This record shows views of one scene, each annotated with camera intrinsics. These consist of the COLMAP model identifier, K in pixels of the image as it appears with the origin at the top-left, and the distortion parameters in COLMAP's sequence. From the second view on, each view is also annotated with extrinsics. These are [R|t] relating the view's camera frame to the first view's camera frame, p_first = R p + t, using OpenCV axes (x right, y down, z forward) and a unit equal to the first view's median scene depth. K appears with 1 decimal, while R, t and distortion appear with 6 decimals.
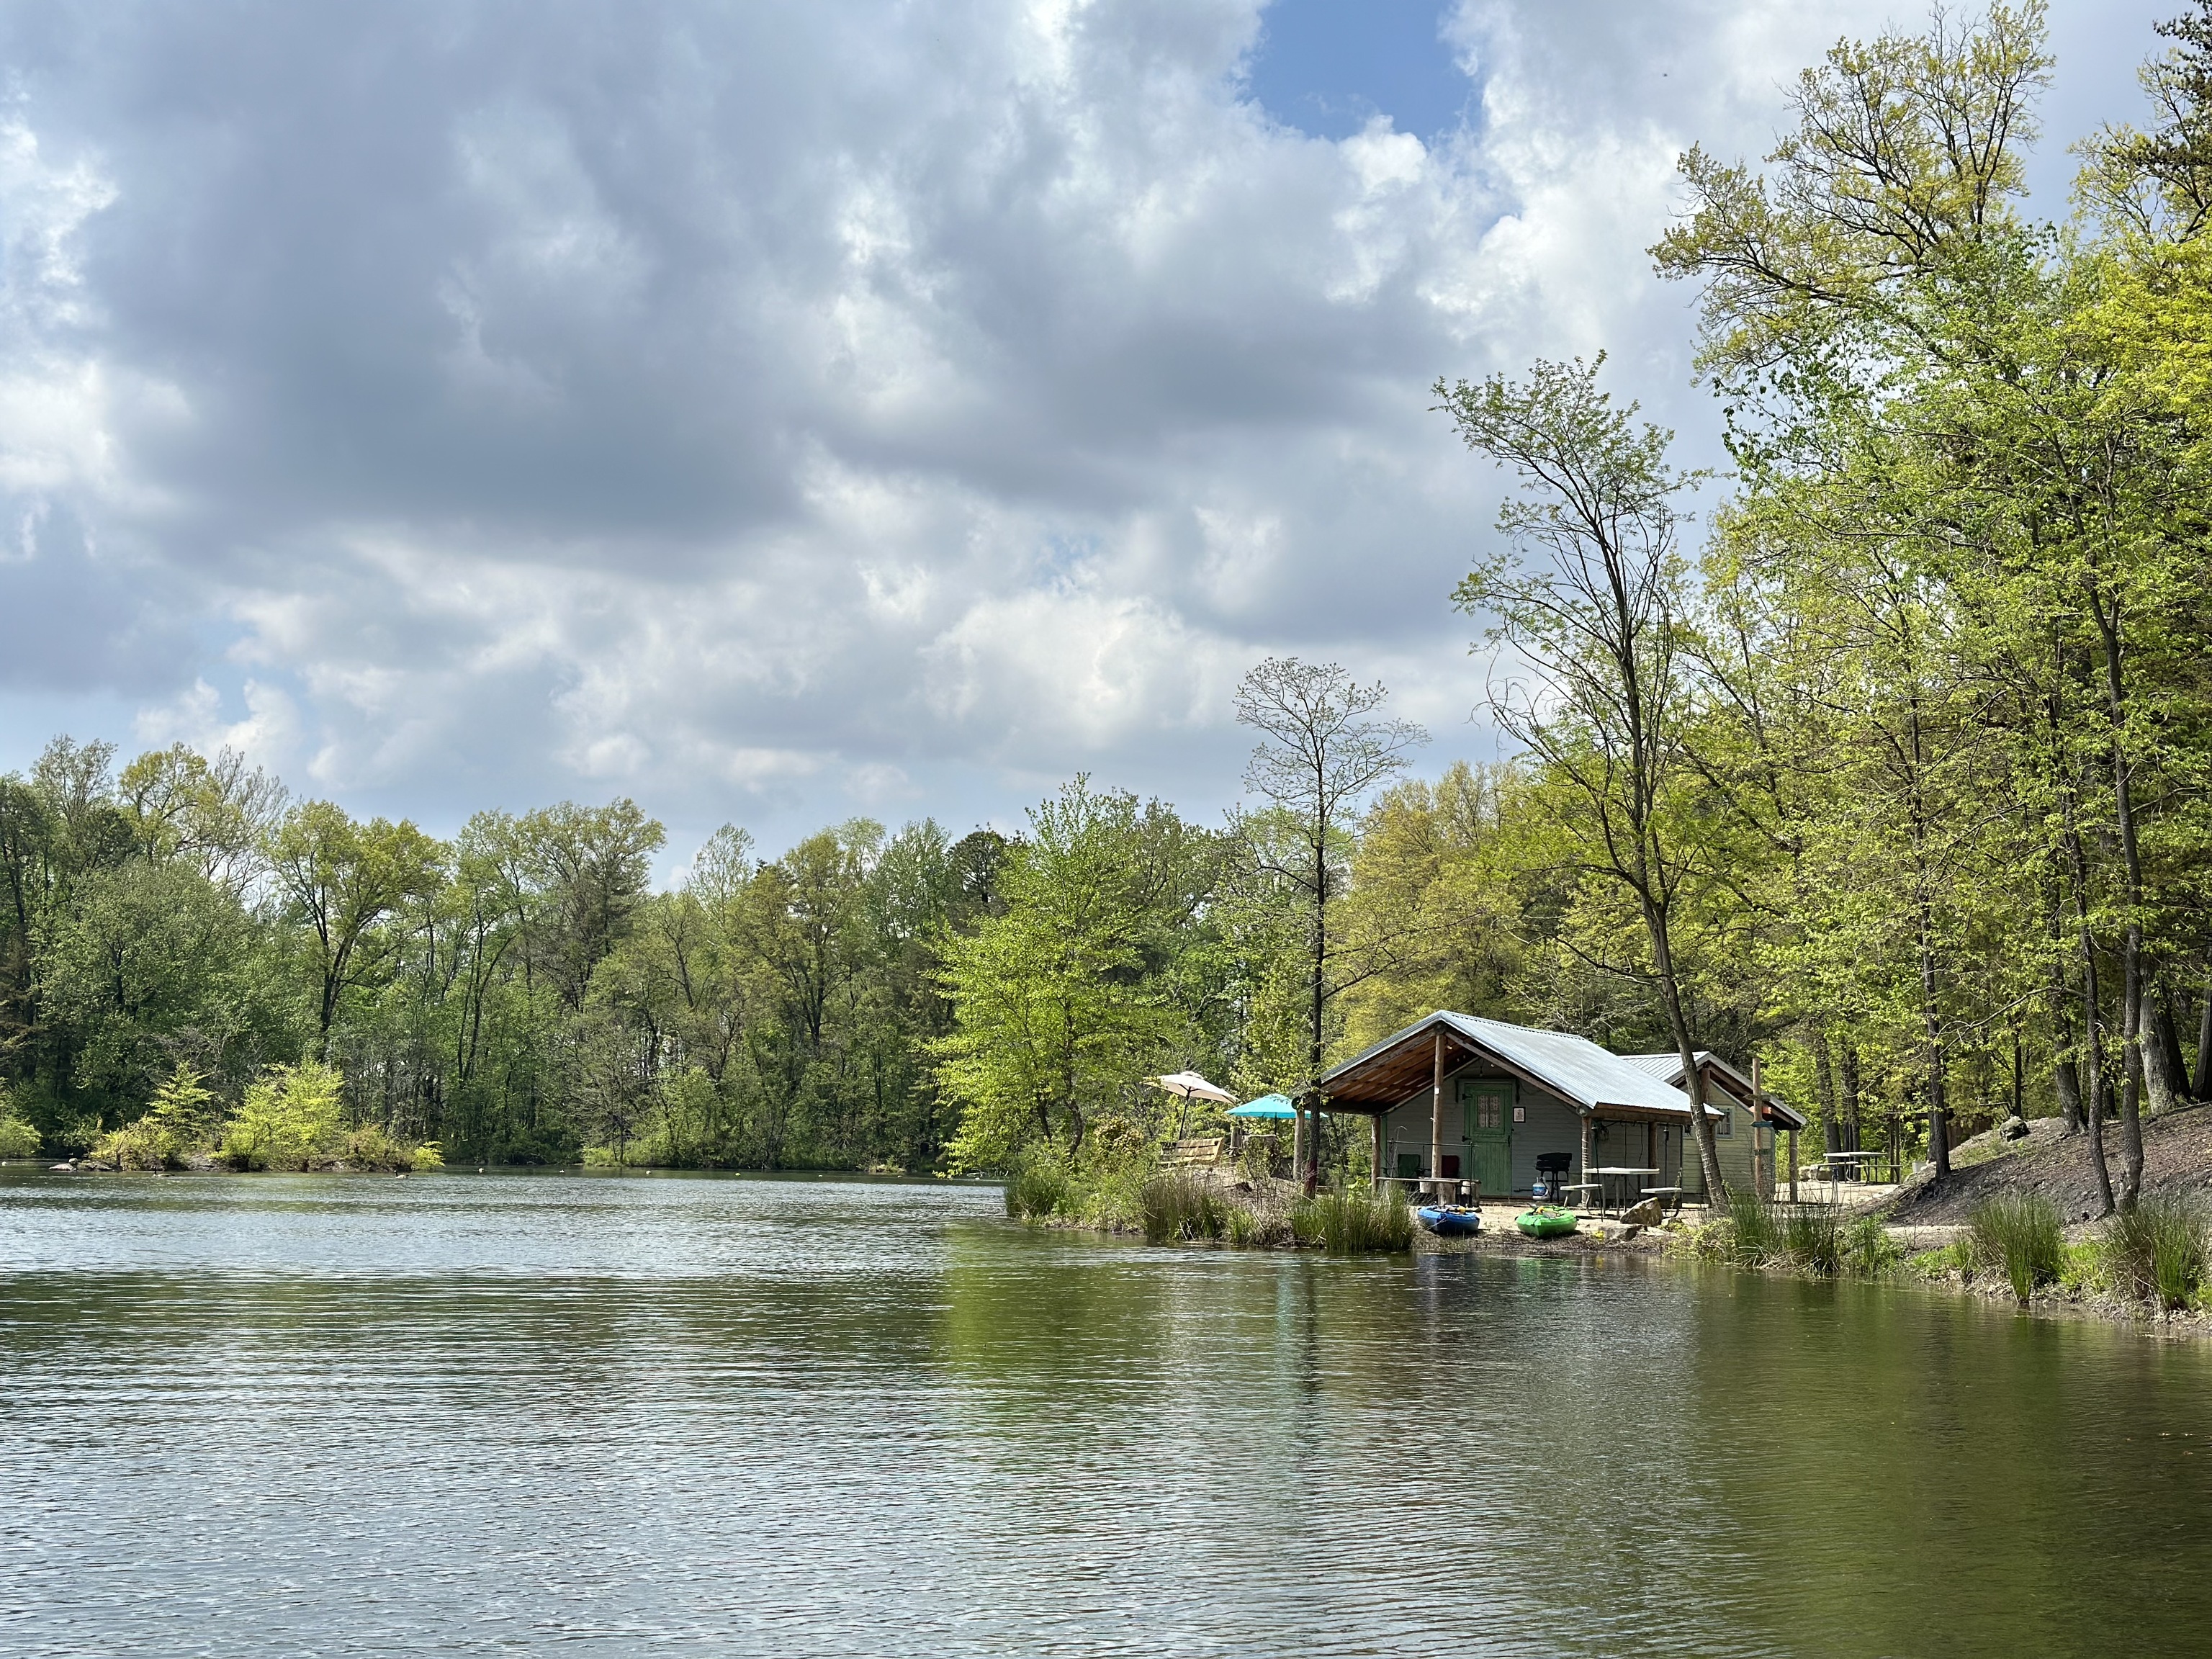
lens RADIAL K [[3142.0, 0, 1102.8], [0, 3142.0, 867.9], [0, 0, 1]] dist [0.211884, -0.000184]
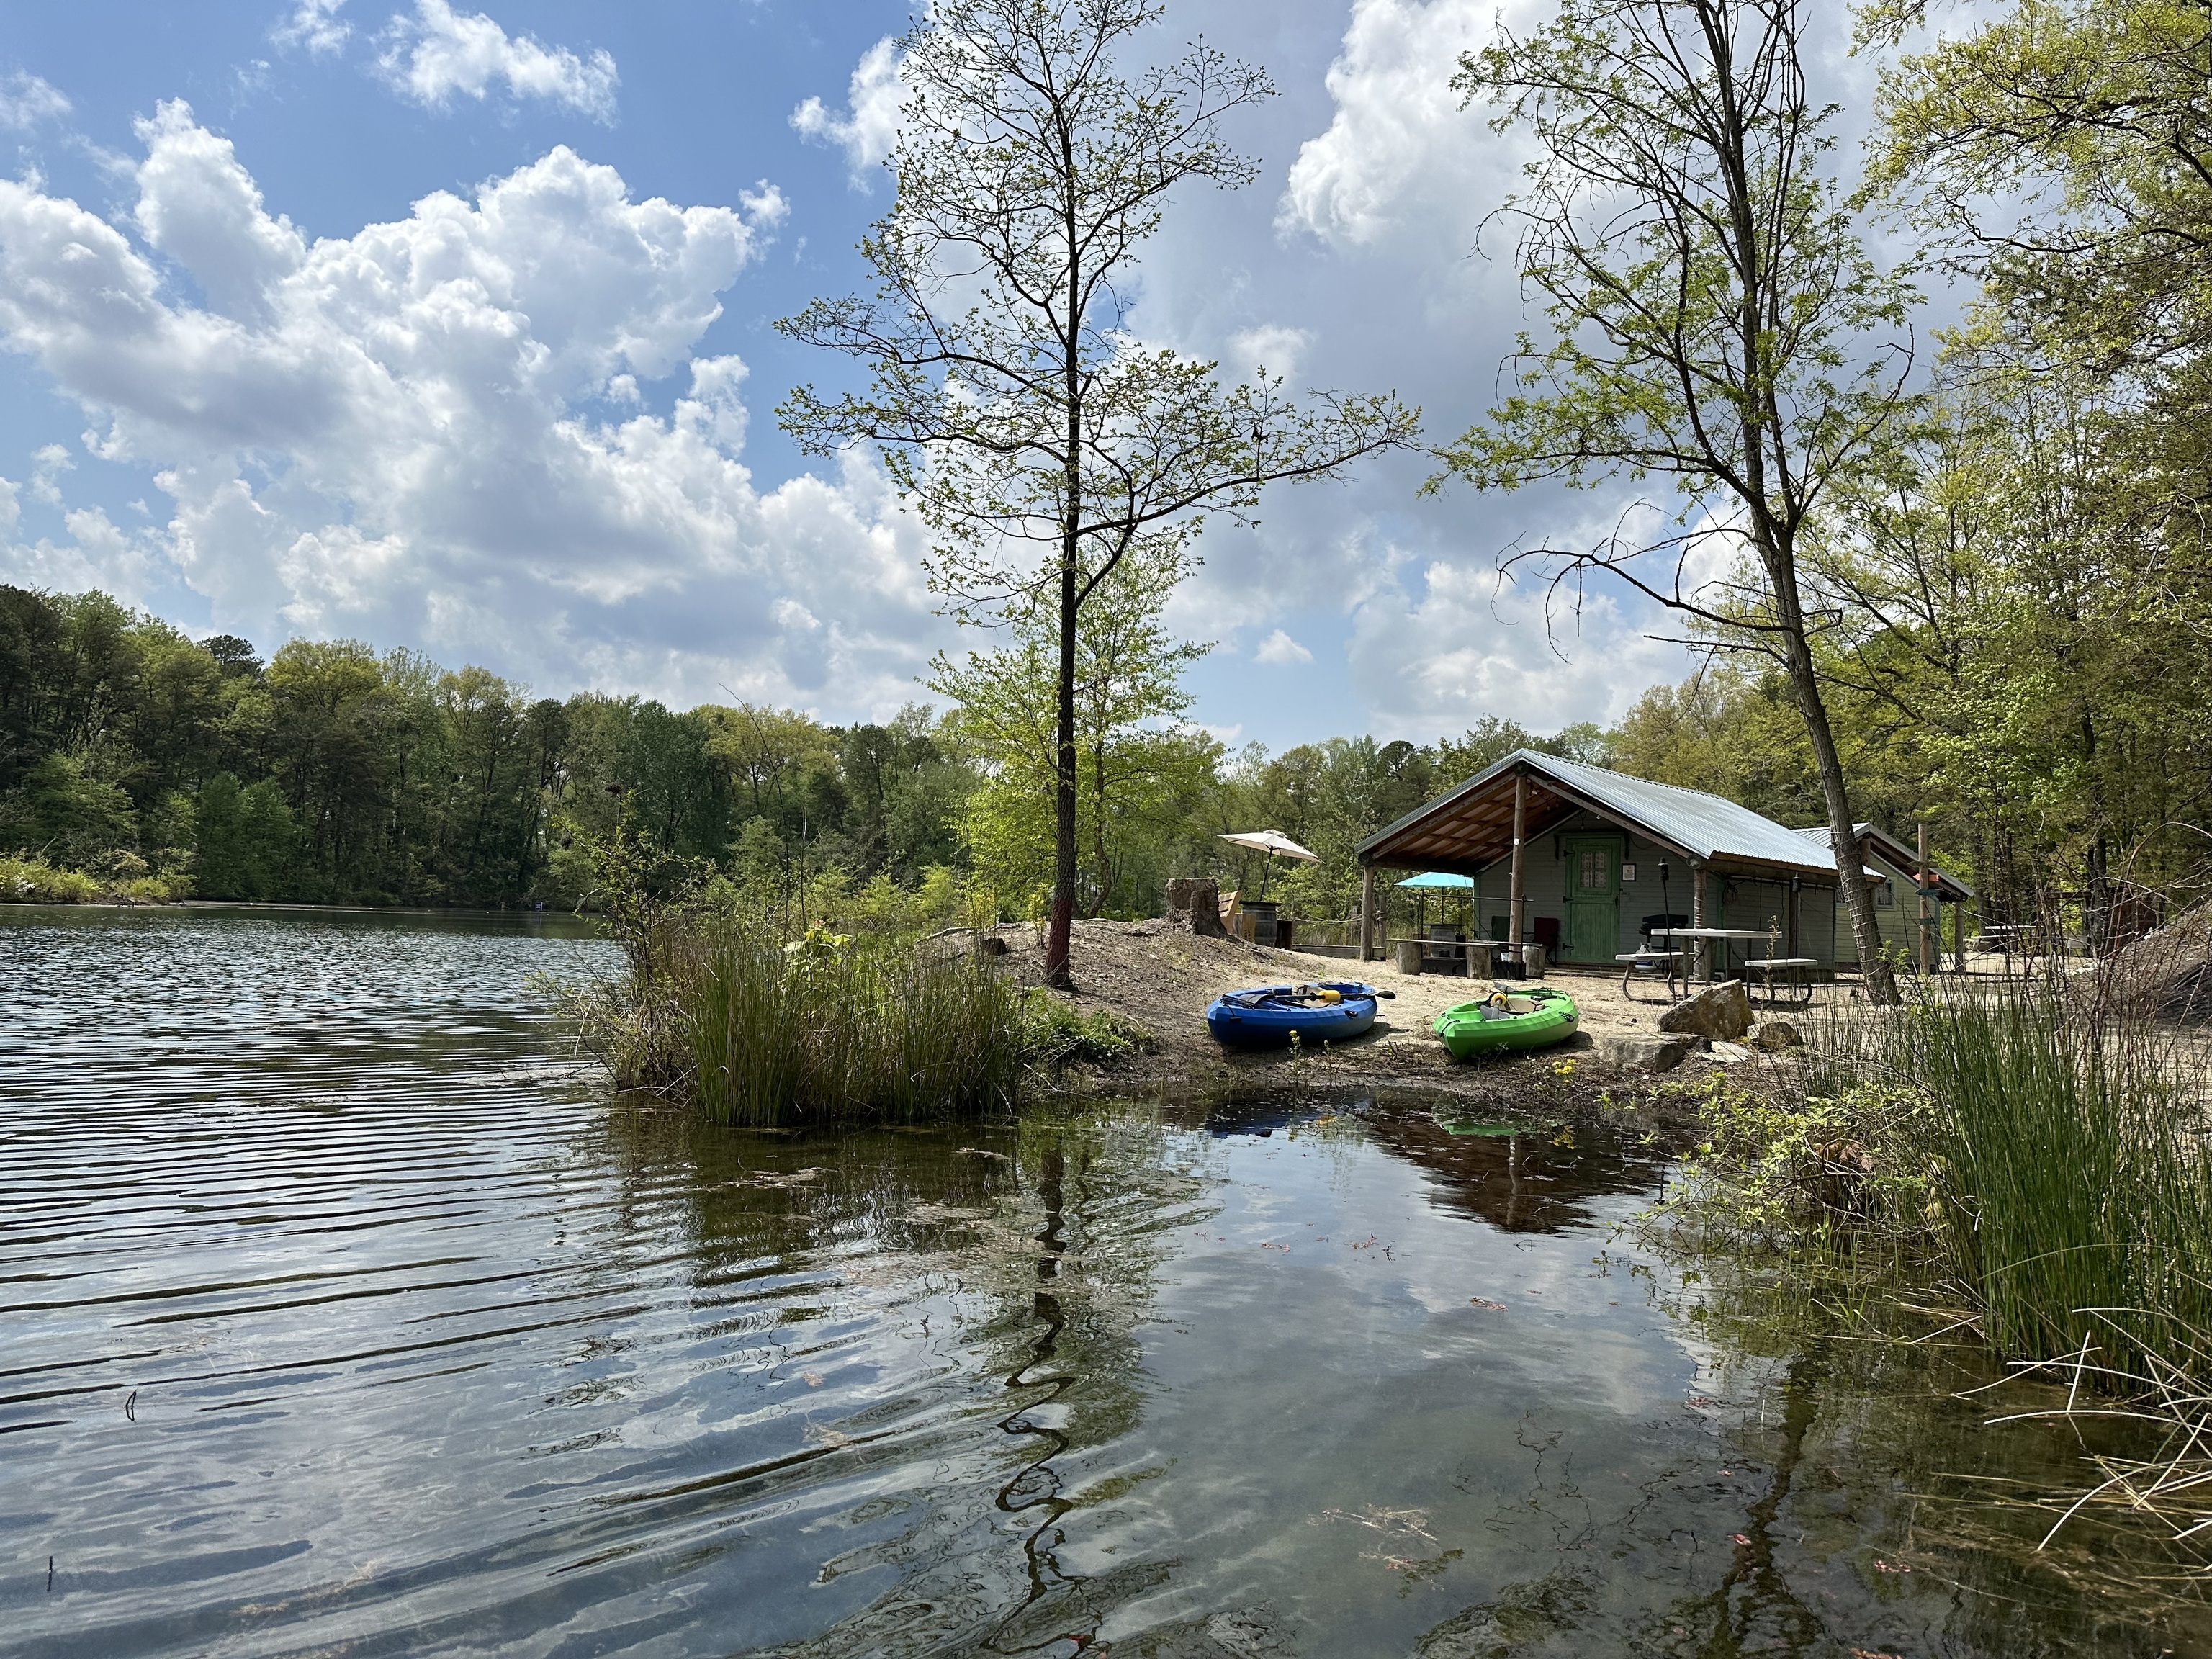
lens RADIAL K [[1527.4, 0, 1104.1], [0, 1527.4, 839.4], [0, 0, 1]] dist [0.145412, -0.230168]
pose [[0.963757, -0.003545, -0.266758, 0.088787], [0.012013, 0.999474, 0.030118, 0.045268], [0.266511, -0.032230, 0.963293, 0.455912]]
